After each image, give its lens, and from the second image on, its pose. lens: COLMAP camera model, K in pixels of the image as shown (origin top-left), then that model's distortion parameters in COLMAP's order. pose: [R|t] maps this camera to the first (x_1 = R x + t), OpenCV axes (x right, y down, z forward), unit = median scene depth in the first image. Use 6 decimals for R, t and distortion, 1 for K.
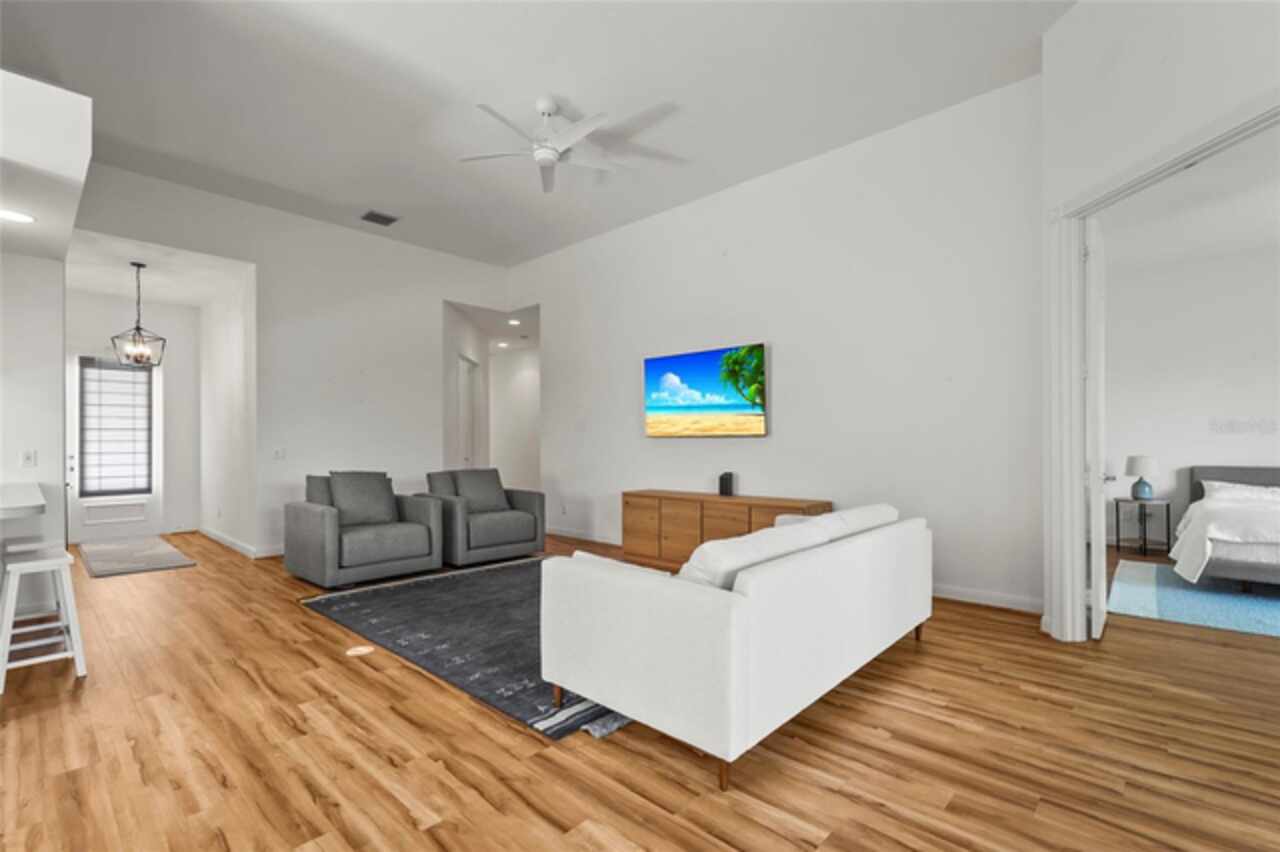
lens RADIAL K [[579.6, 0, 639.1], [0, 579.6, 432.7], [0, 0, 1]] dist [-0.006140, 0.000630]
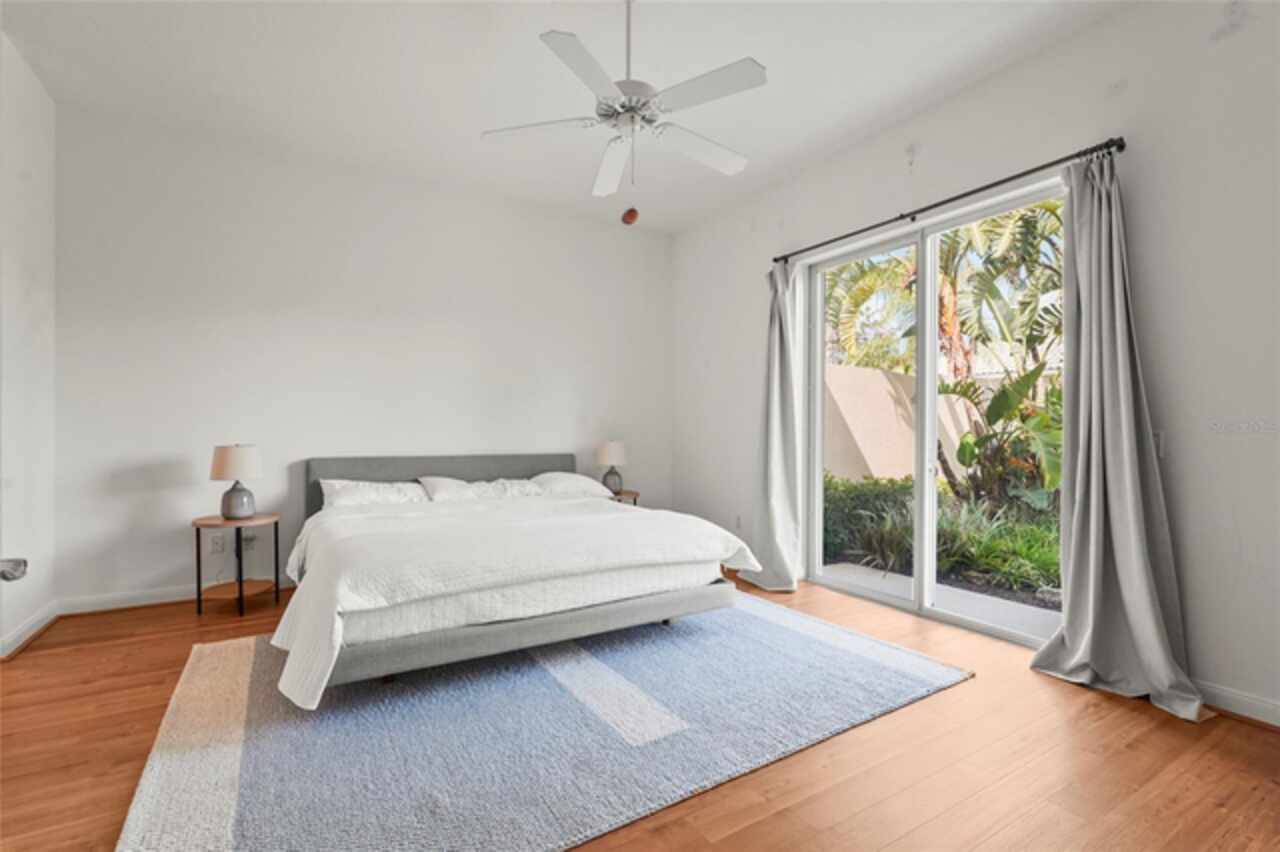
lens RADIAL K [[579.6, 0, 640.4], [0, 579.6, 422.0], [0, 0, 1]] dist [-0.006140, 0.000630]
pose [[0.274187, -0.004557, 0.961666, 0.427220], [-0.015382, 0.999840, 0.009124, 0.004258], [-0.961554, -0.017294, 0.274073, 0.454113]]
